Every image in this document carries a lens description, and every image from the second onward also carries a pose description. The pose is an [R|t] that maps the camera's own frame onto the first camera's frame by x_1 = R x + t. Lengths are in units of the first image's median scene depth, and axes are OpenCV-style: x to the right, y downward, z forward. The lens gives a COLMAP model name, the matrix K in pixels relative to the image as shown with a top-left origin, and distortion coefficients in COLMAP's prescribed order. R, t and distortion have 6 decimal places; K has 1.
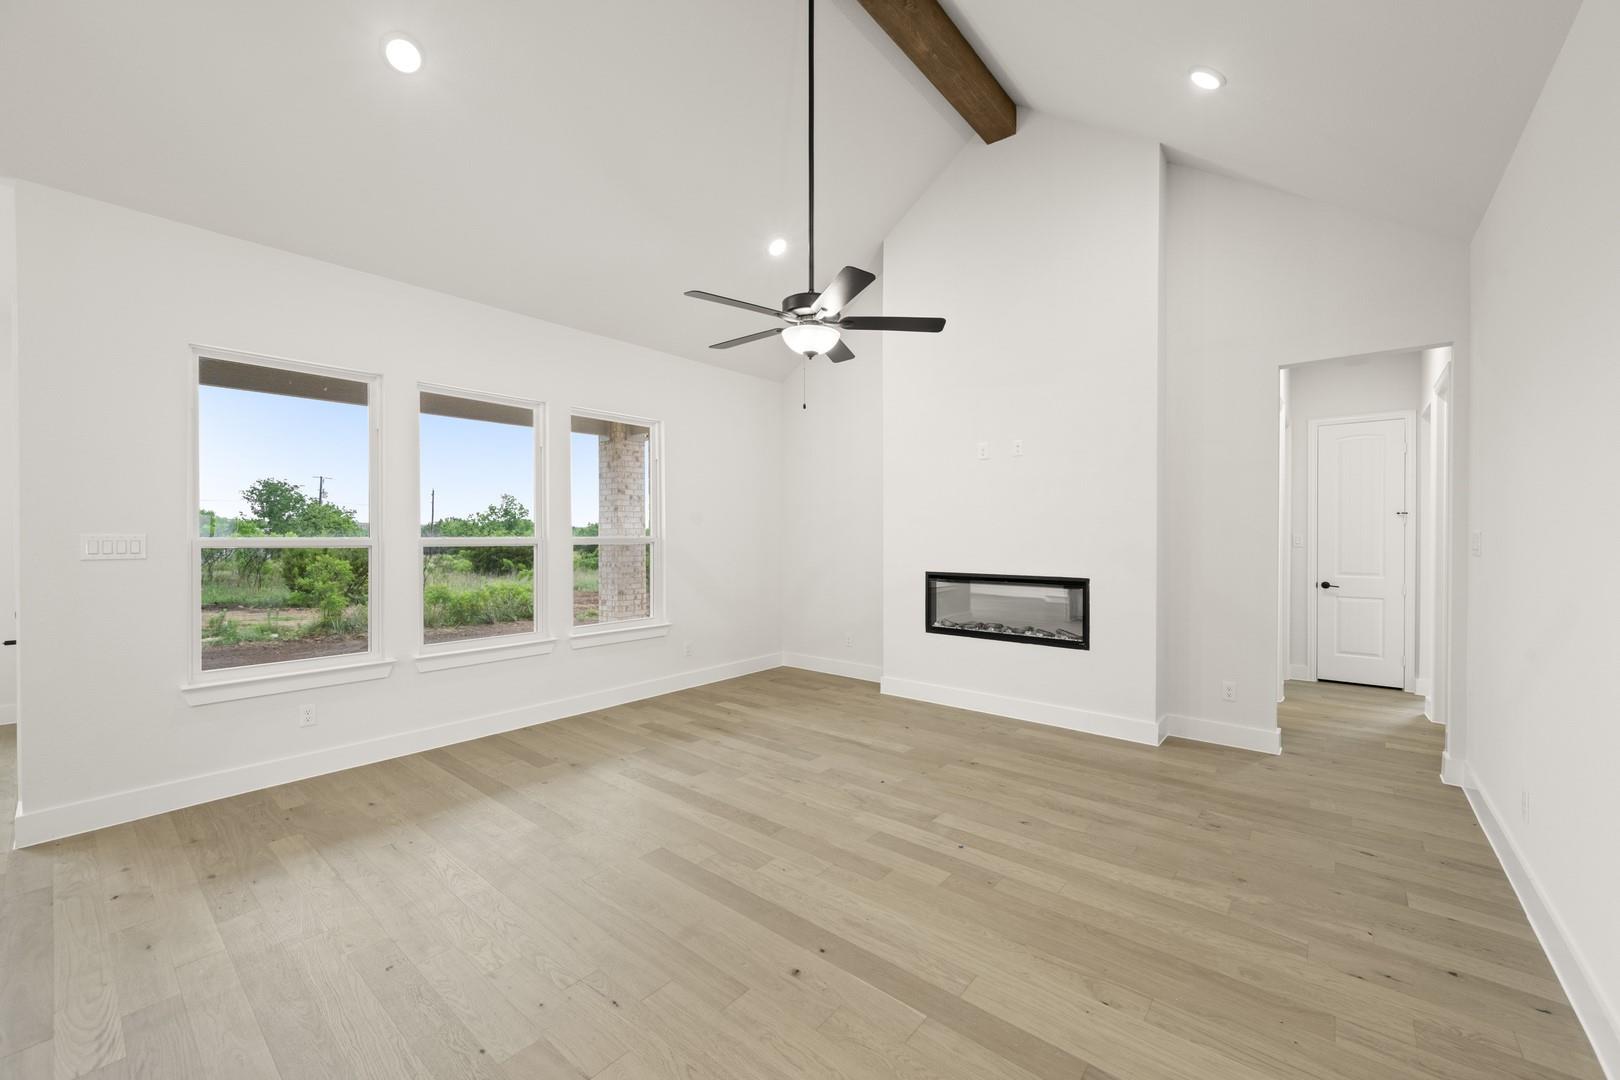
lens RADIAL K [[632.6, 0, 810.8], [0, 632.6, 535.6], [0, 0, 1]] dist [0.003343, 0.000523]
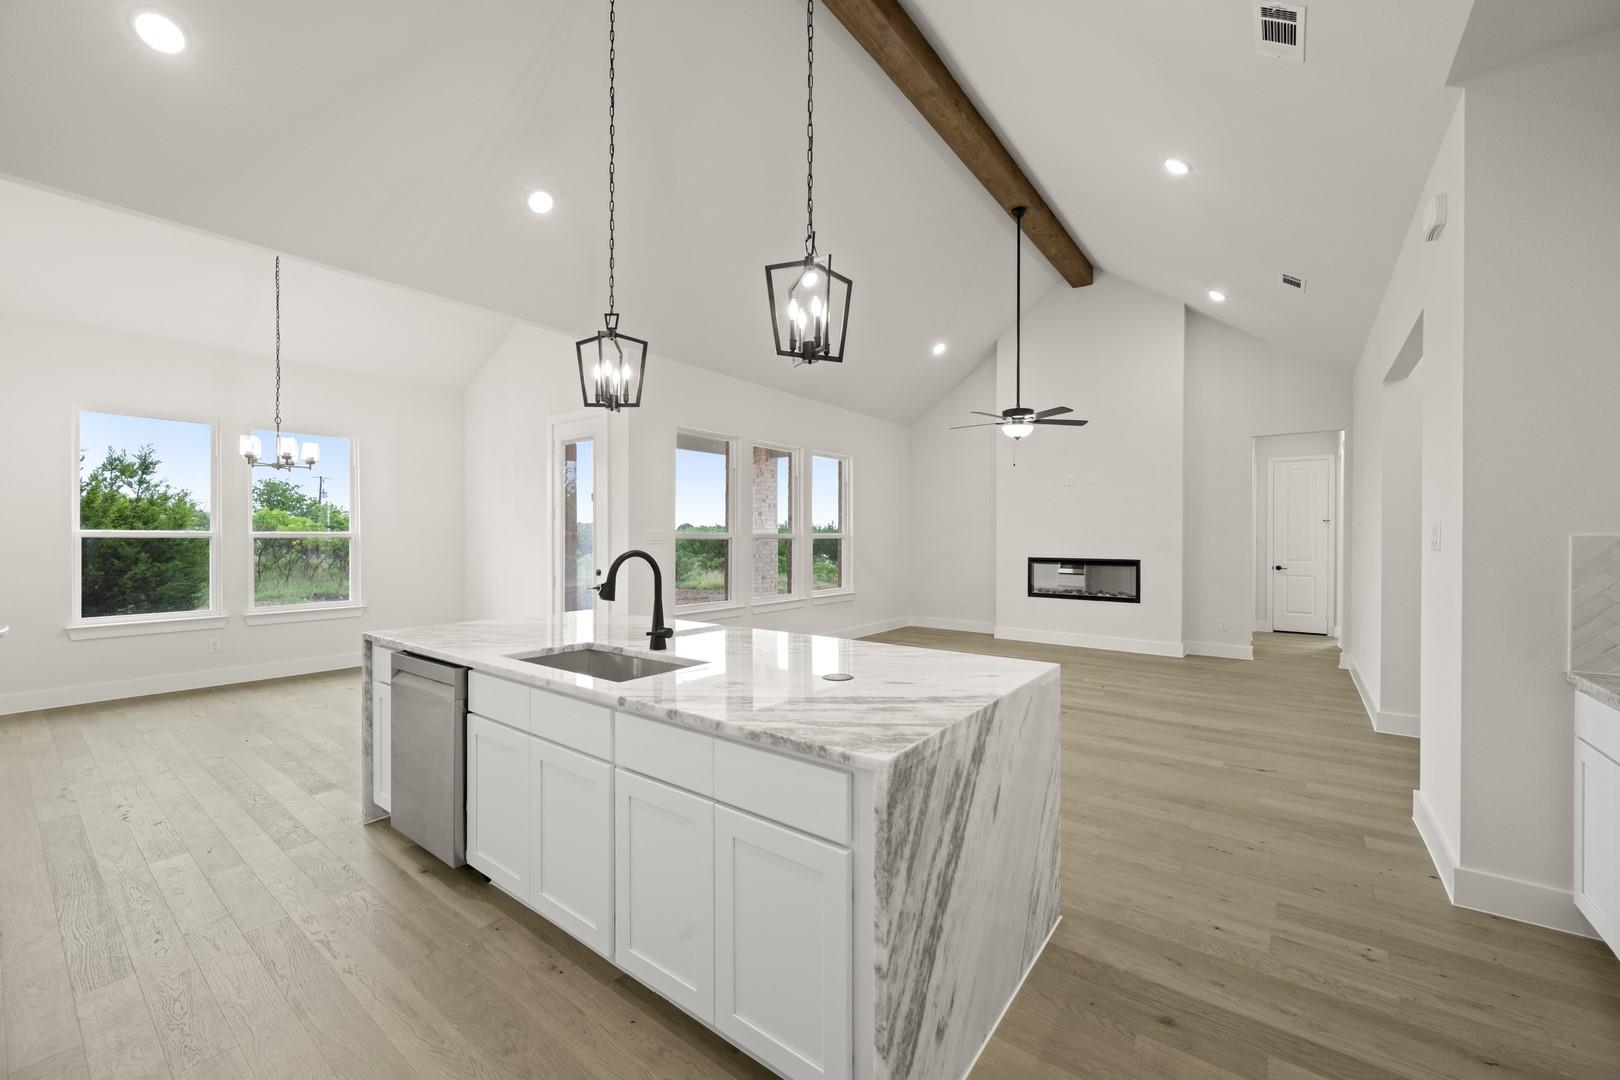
lens RADIAL K [[632.6, 0, 808.4], [0, 632.6, 535.2], [0, 0, 1]] dist [0.003343, 0.000523]
pose [[0.999109, 0.004056, 0.042009, -0.425039], [-0.003906, 0.999986, -0.003644, 0.010716], [-0.042023, 0.003476, 0.999111, -0.528903]]
